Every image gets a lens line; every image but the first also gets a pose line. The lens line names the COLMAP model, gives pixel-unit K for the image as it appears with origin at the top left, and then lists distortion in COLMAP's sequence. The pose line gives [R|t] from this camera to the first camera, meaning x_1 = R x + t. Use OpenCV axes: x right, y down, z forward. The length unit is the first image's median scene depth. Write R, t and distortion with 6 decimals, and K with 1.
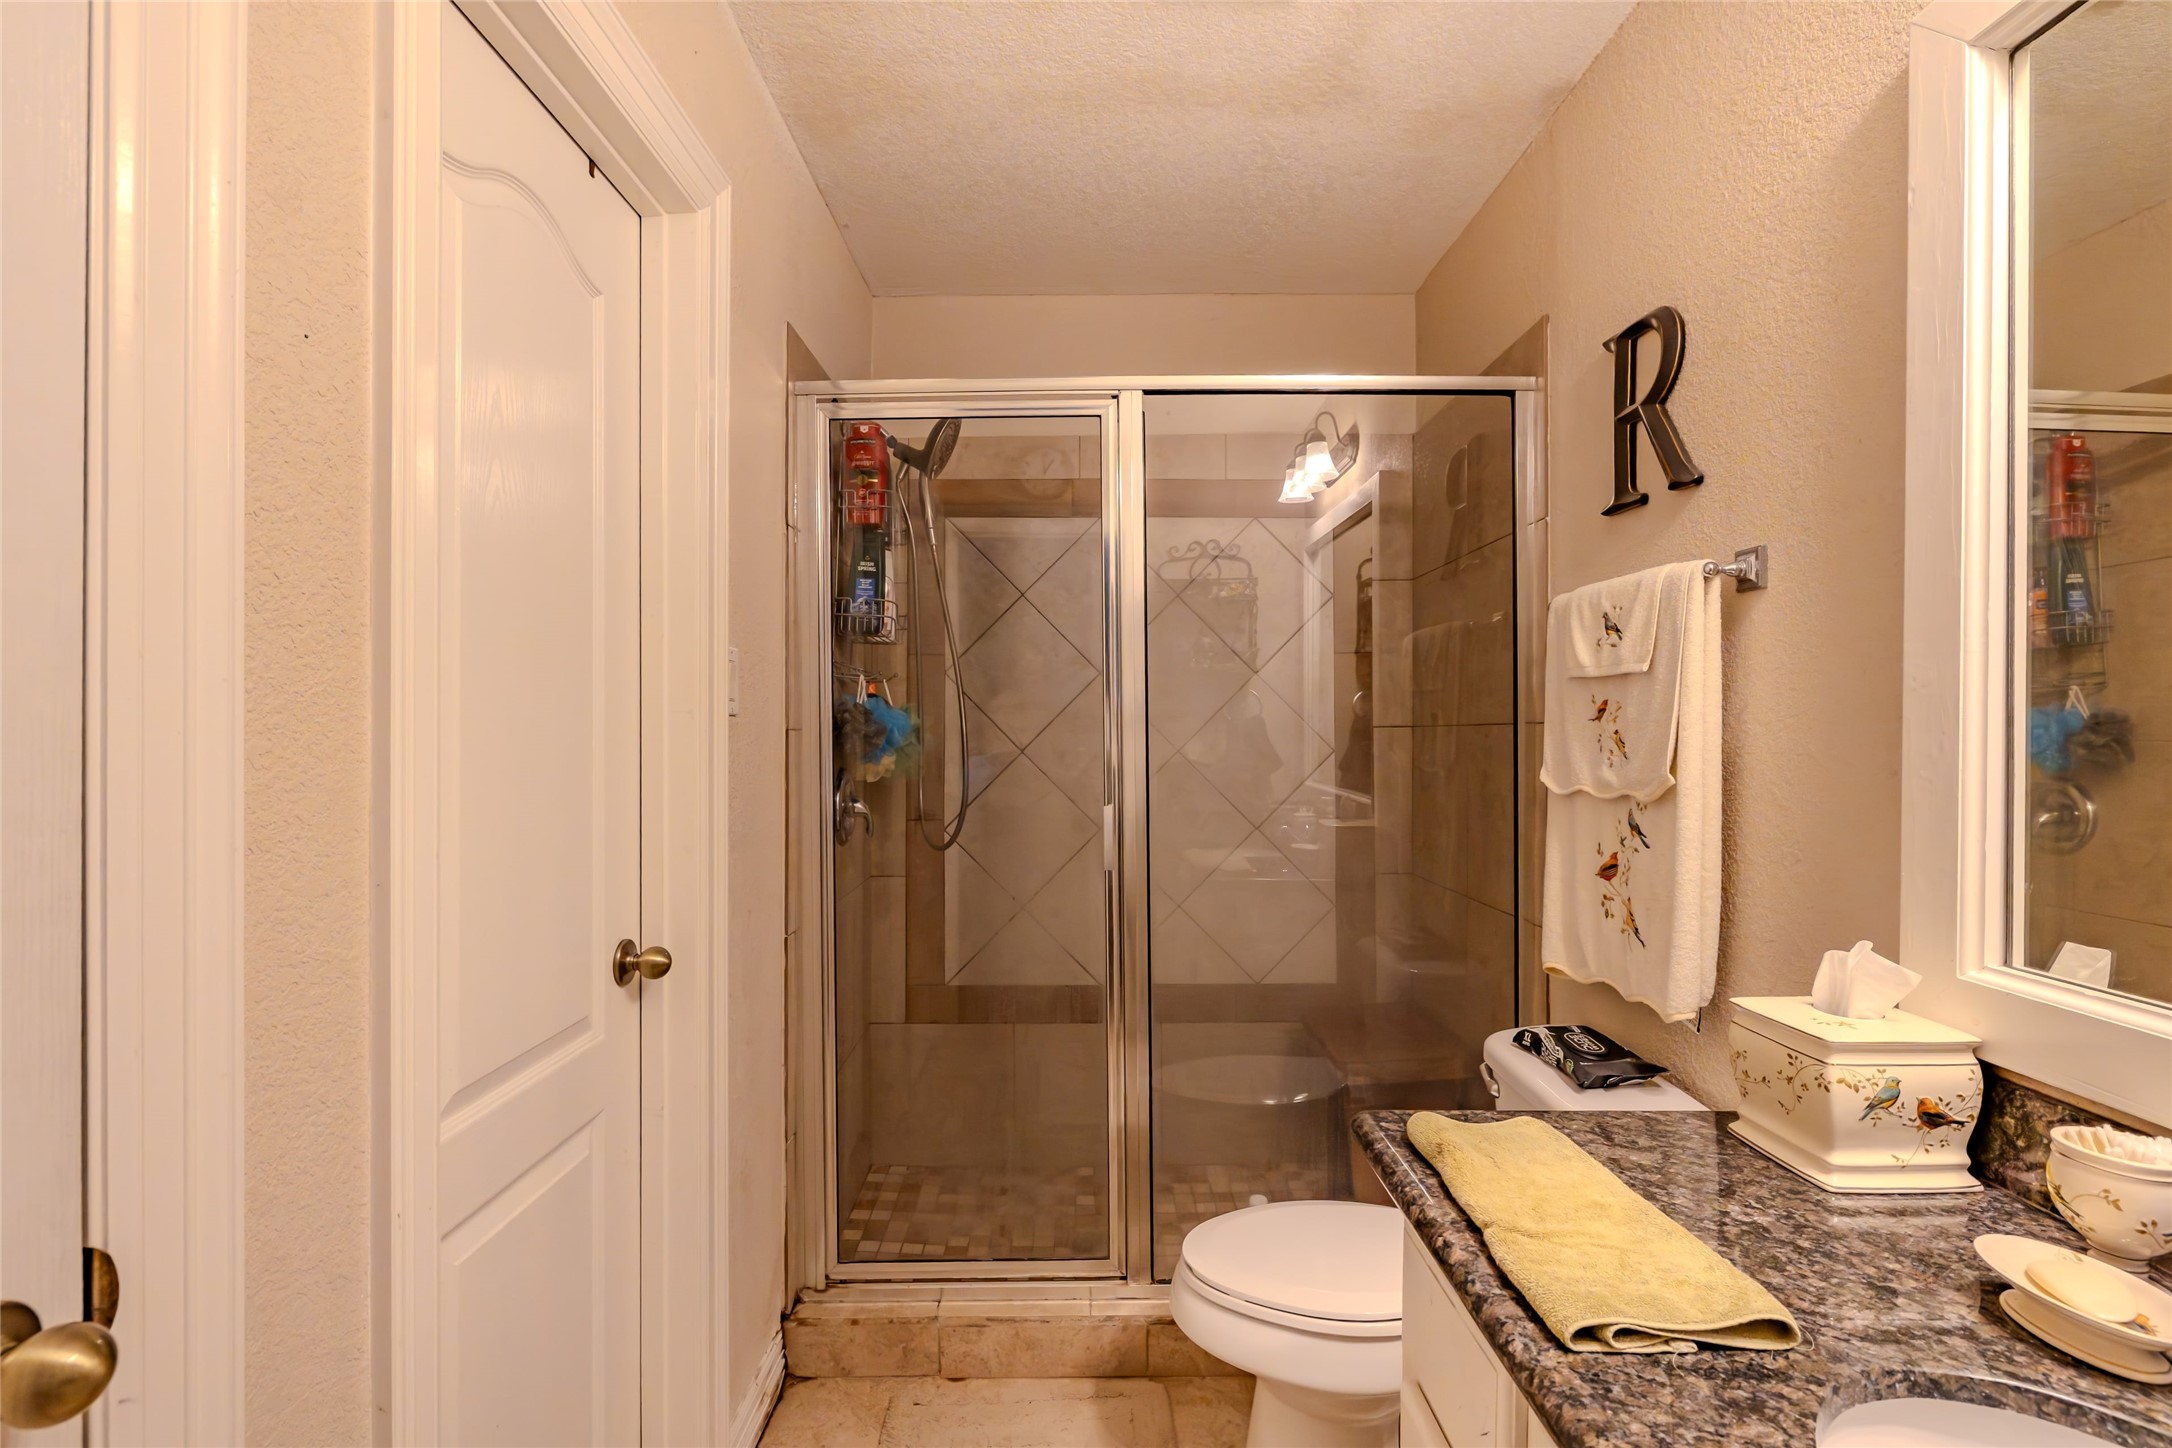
lens RADIAL K [[1009.3, 0, 1099.5], [0, 1009.3, 727.0], [0, 0, 1]] dist [-0.007500, 0.003017]
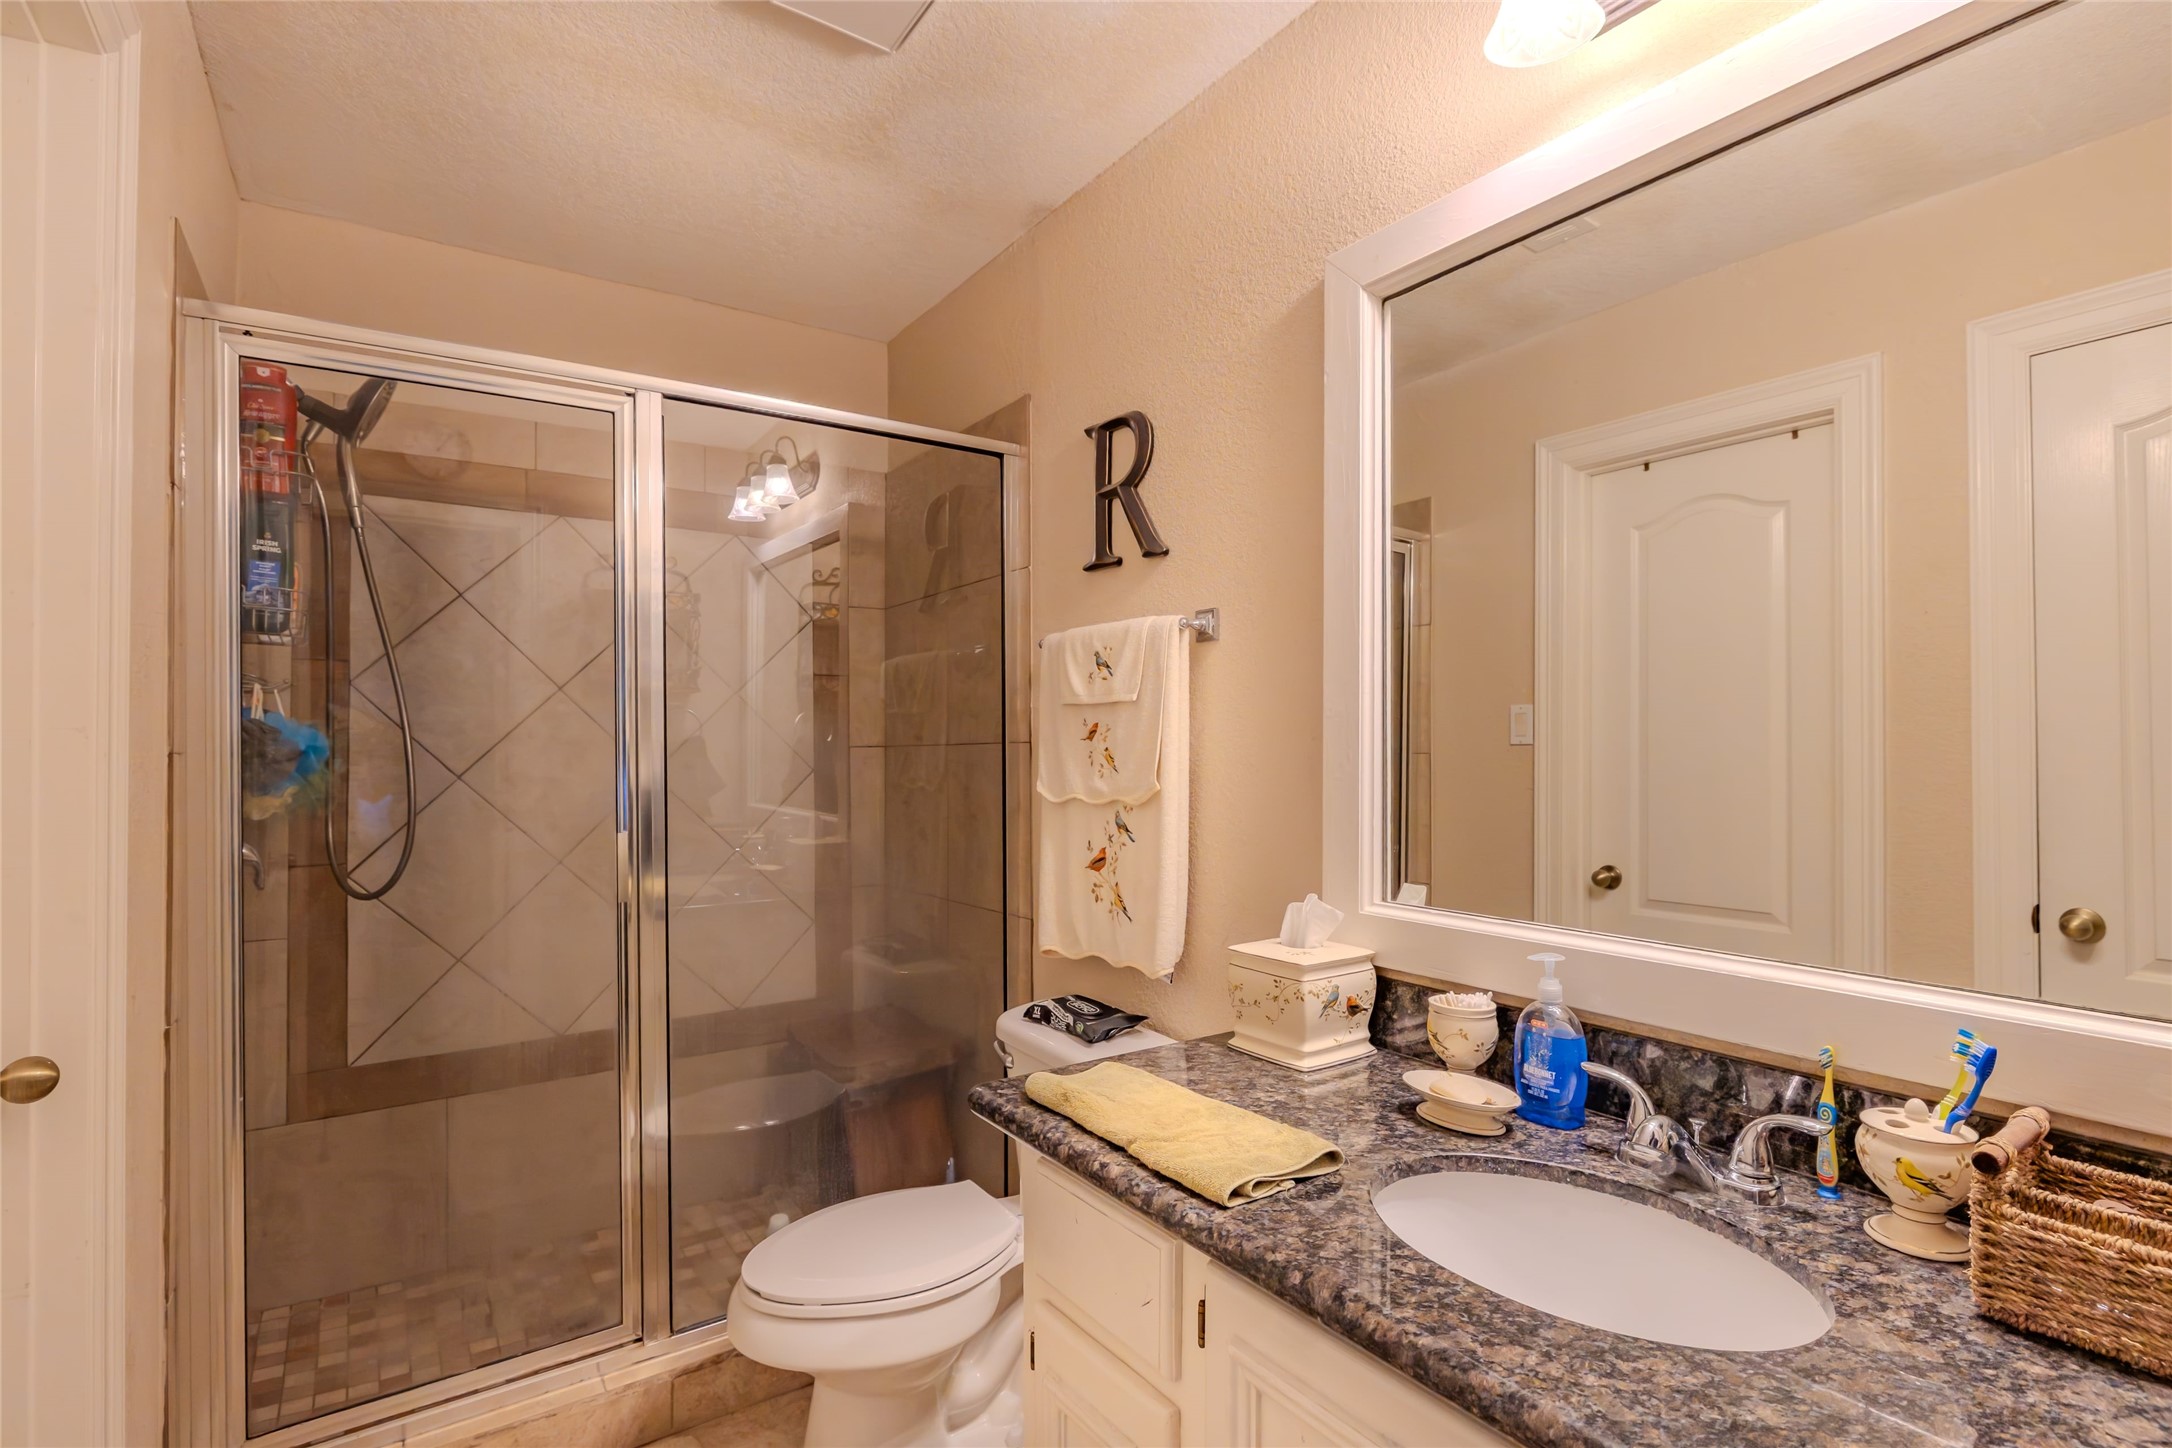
lens RADIAL K [[1009.3, 0, 1080.9], [0, 1009.3, 736.3], [0, 0, 1]] dist [-0.007500, 0.003017]
pose [[0.833367, 0.001025, 0.552720, -0.181132], [0.005460, 0.999934, -0.010087, 0.001480], [-0.552694, 0.011424, 0.833306, -0.007871]]
